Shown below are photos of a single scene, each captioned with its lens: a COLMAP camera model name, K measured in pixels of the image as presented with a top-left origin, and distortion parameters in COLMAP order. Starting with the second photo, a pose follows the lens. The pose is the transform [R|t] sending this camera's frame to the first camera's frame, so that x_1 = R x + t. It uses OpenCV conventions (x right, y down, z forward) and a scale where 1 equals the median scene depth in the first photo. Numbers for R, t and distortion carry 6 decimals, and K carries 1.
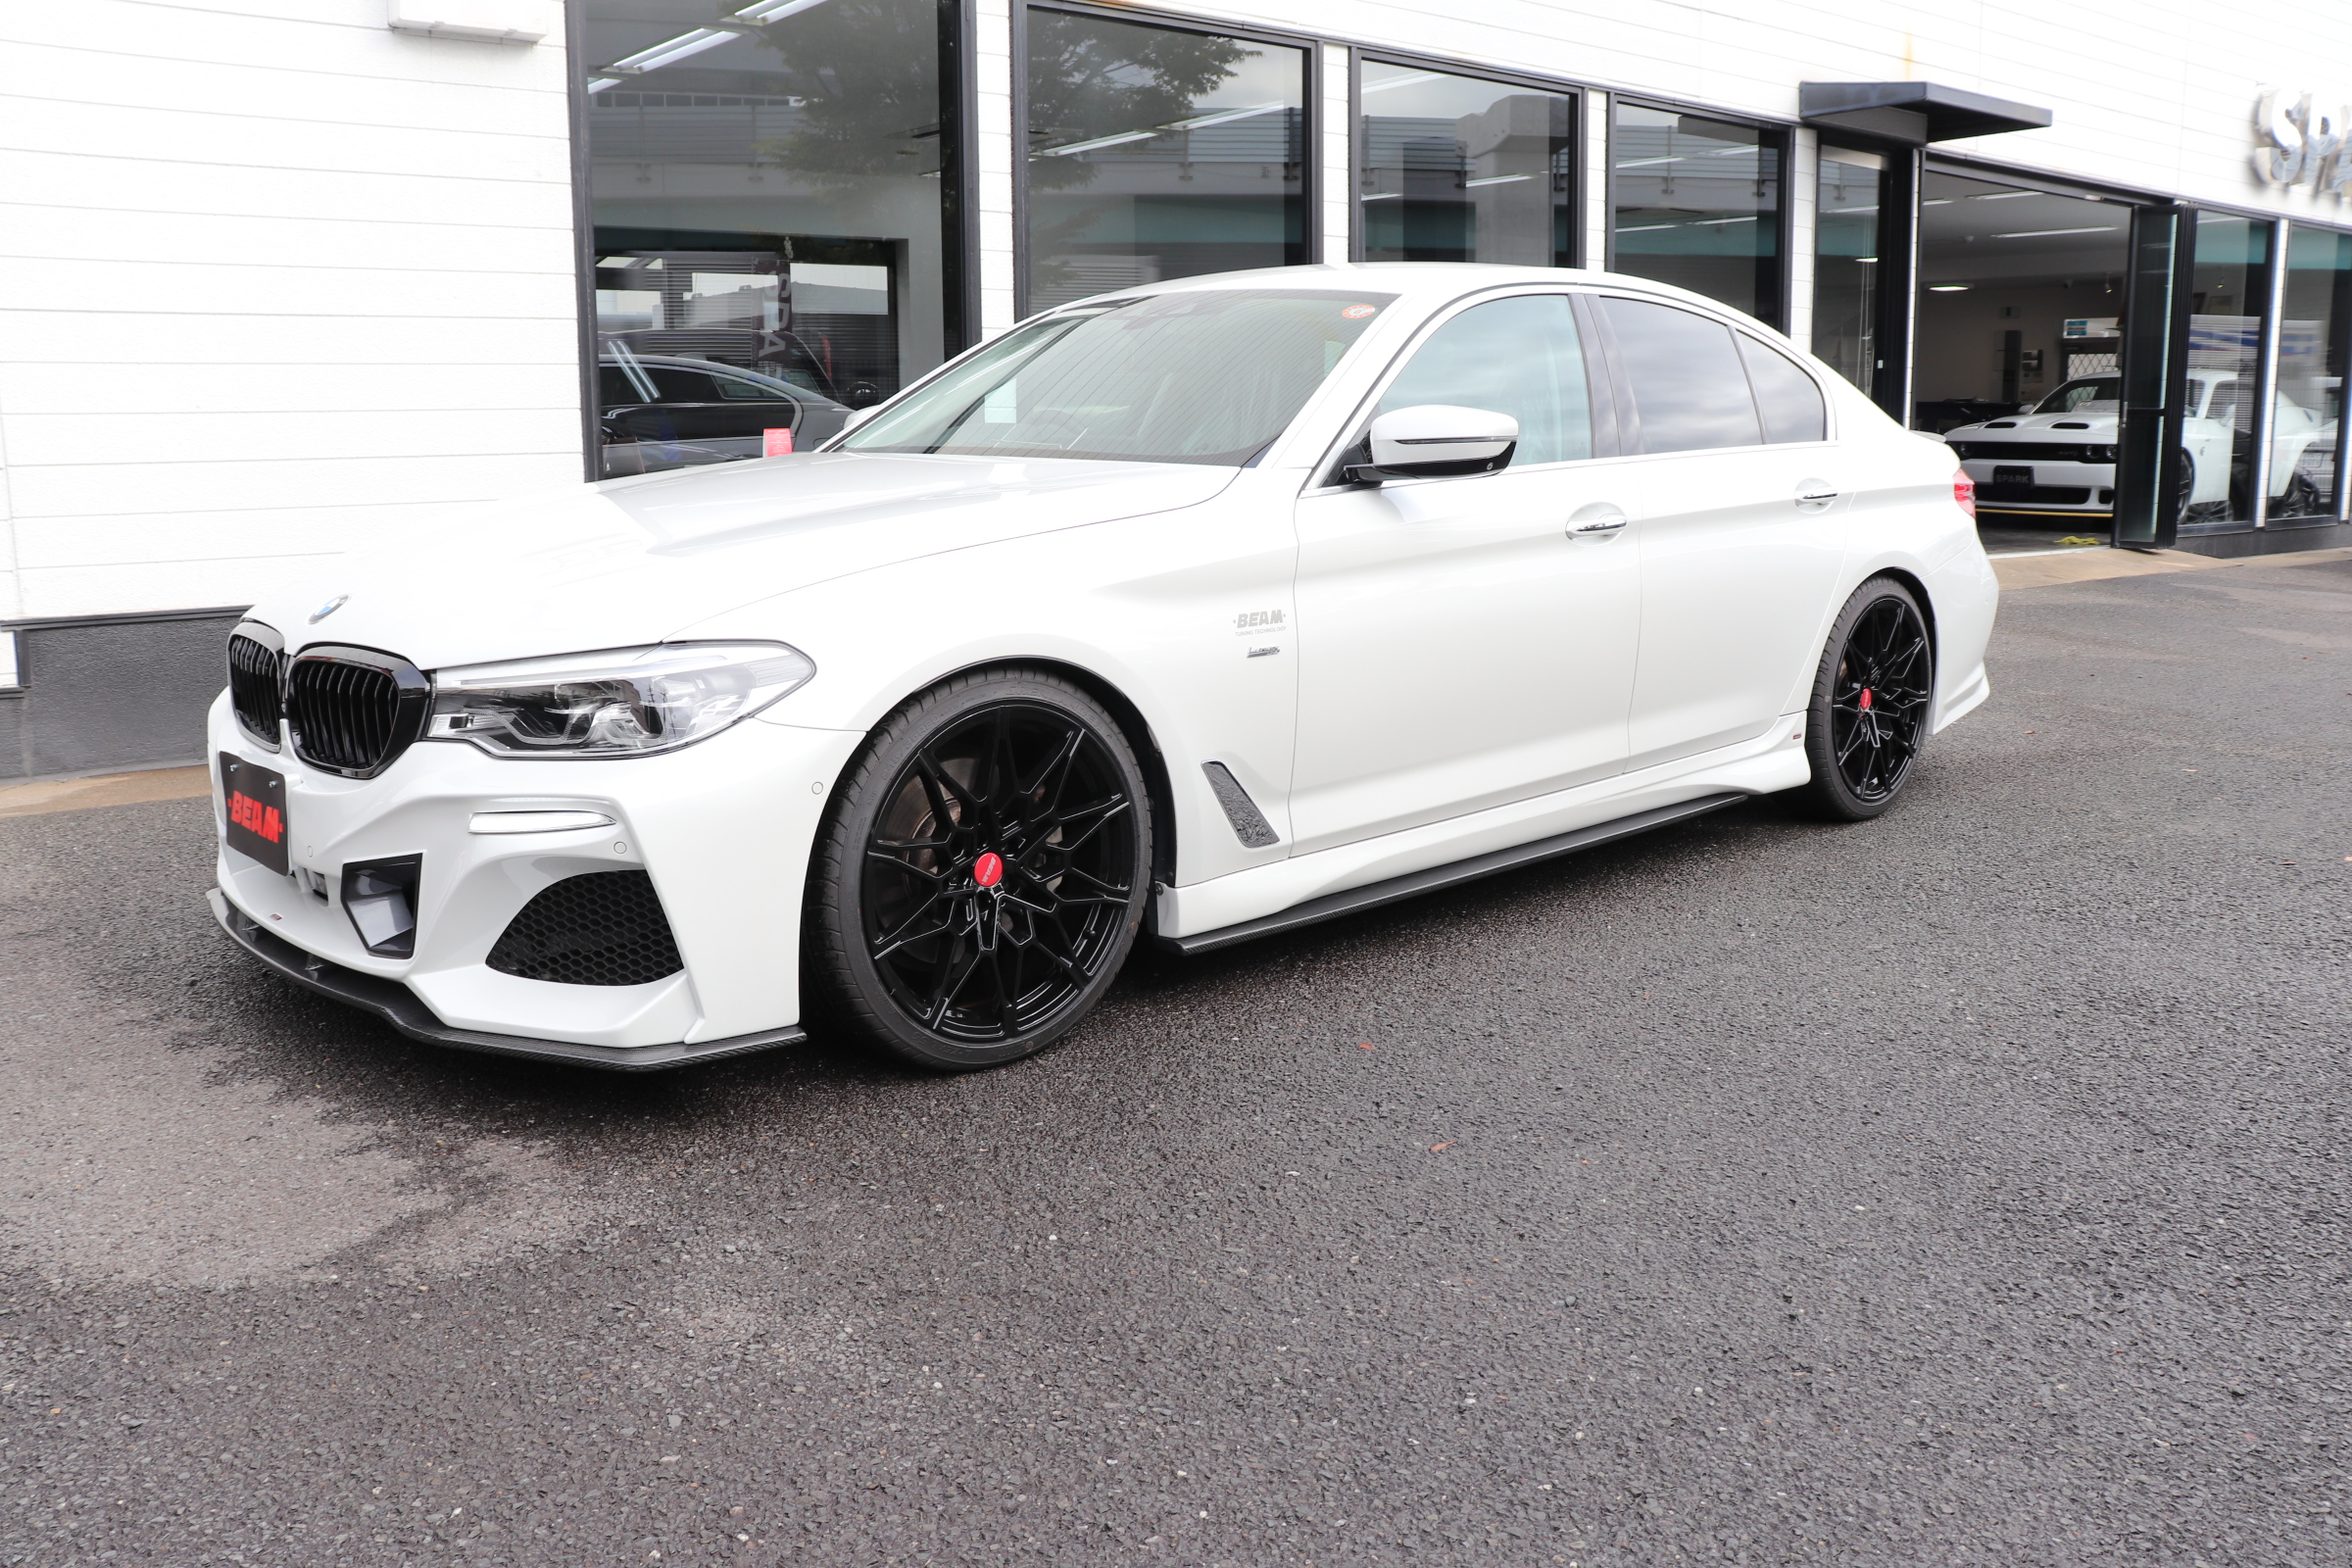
lens RADIAL K [[1953.1, 0, 1176.0], [0, 1953.1, 784.0], [0, 0, 1]] dist [-0.180743, 0.166904]
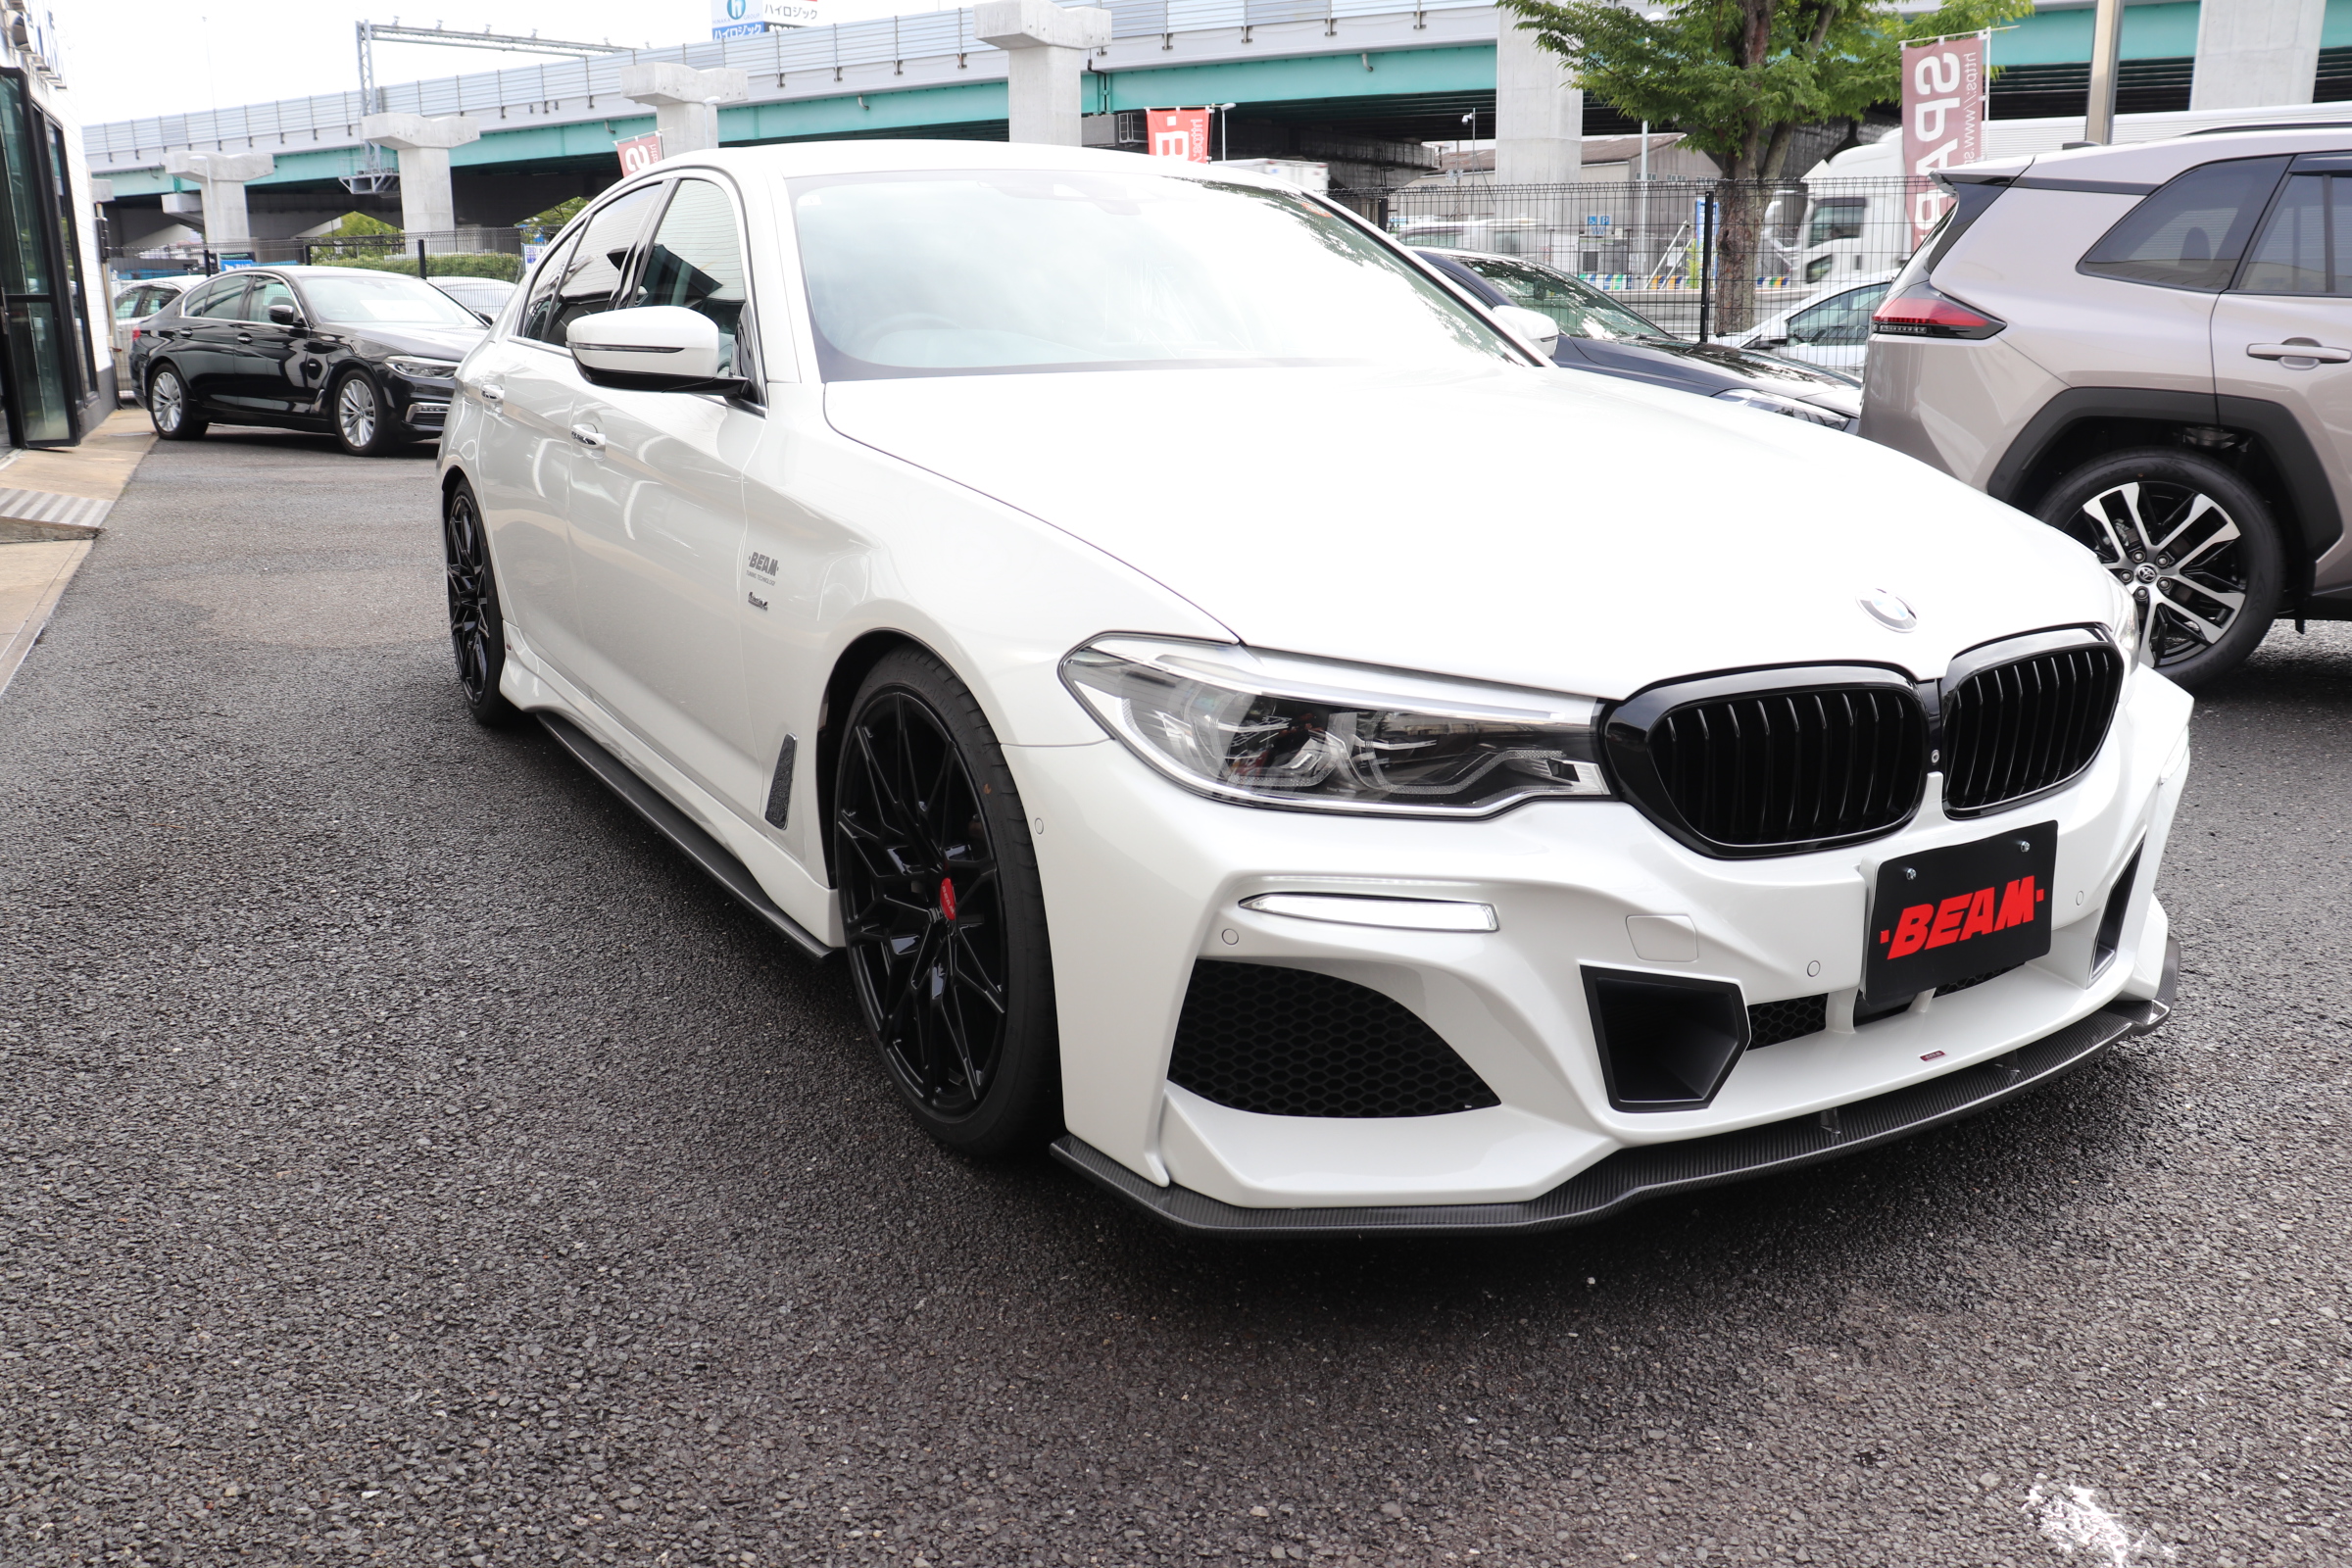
lens RADIAL K [[1953.1, 0, 1176.0], [0, 1953.1, 784.0], [0, 0, 1]] dist [-0.180743, 0.166904]
pose [[0.206874, -0.245959, 0.946946, -1.304051], [0.180213, 0.960902, 0.210214, -0.249049], [-0.961627, 0.127164, 0.243110, 1.204211]]
